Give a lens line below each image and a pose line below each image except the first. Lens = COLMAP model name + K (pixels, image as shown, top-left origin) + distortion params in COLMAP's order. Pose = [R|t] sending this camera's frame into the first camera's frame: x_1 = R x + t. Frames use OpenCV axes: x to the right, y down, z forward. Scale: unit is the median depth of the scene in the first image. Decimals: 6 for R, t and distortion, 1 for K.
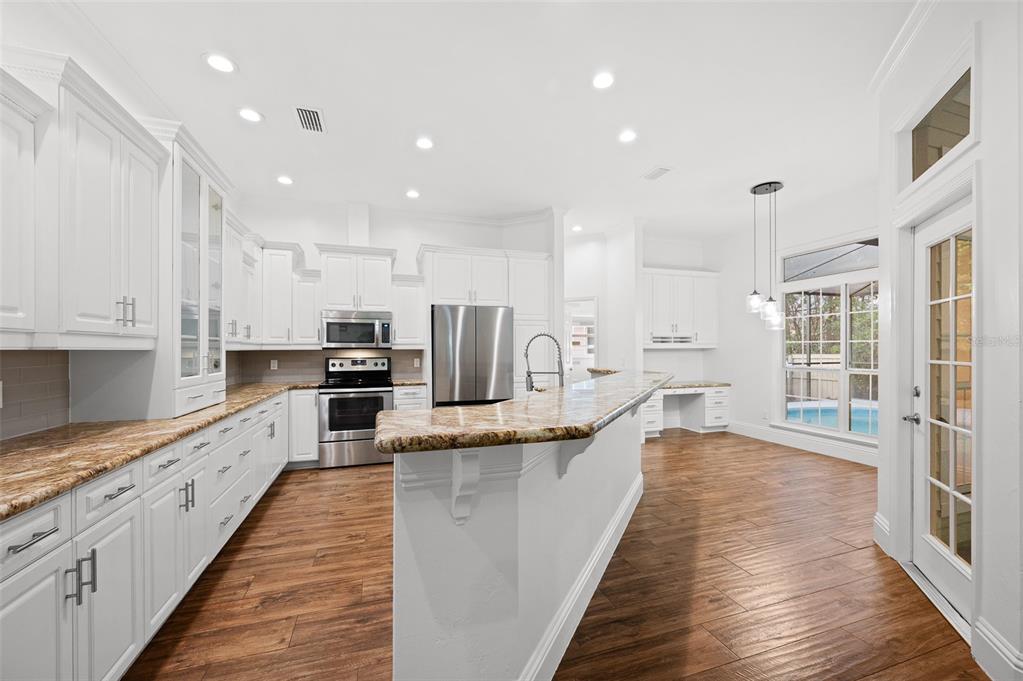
lens RADIAL K [[408.7, 0, 514.8], [0, 408.7, 349.3], [0, 0, 1]] dist [-0.001729, 0.000035]
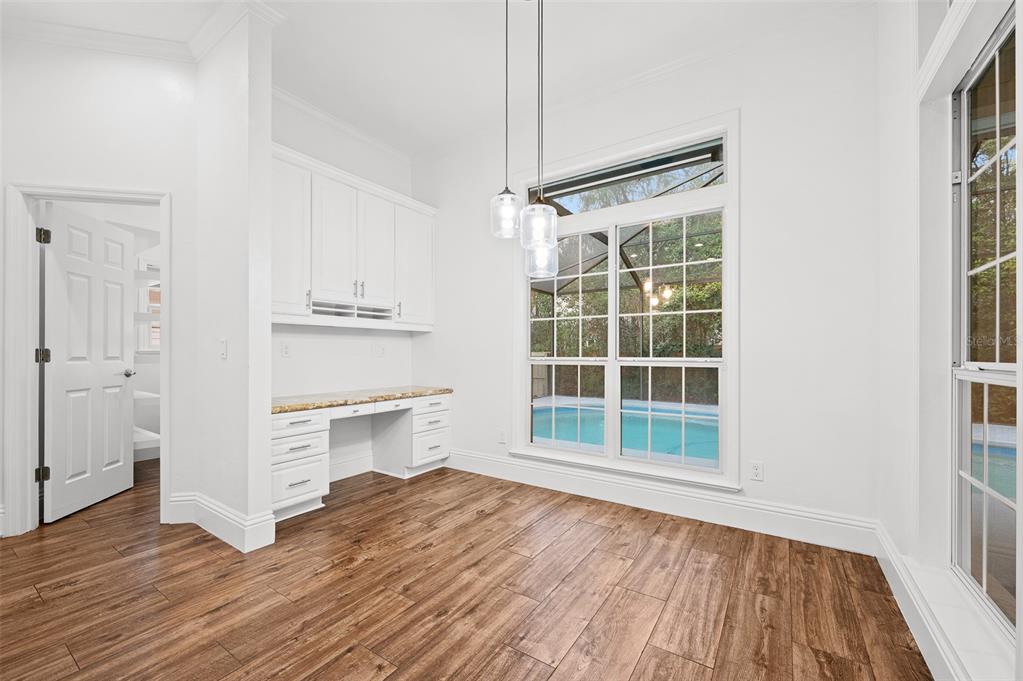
lens RADIAL K [[408.7, 0, 514.8], [0, 408.7, 349.3], [0, 0, 1]] dist [-0.001729, 0.000035]
pose [[0.792865, 0.009192, 0.609329, 0.233867], [-0.001593, 0.999914, -0.013011, 0.032995], [-0.609396, 0.009345, 0.792811, 0.467610]]
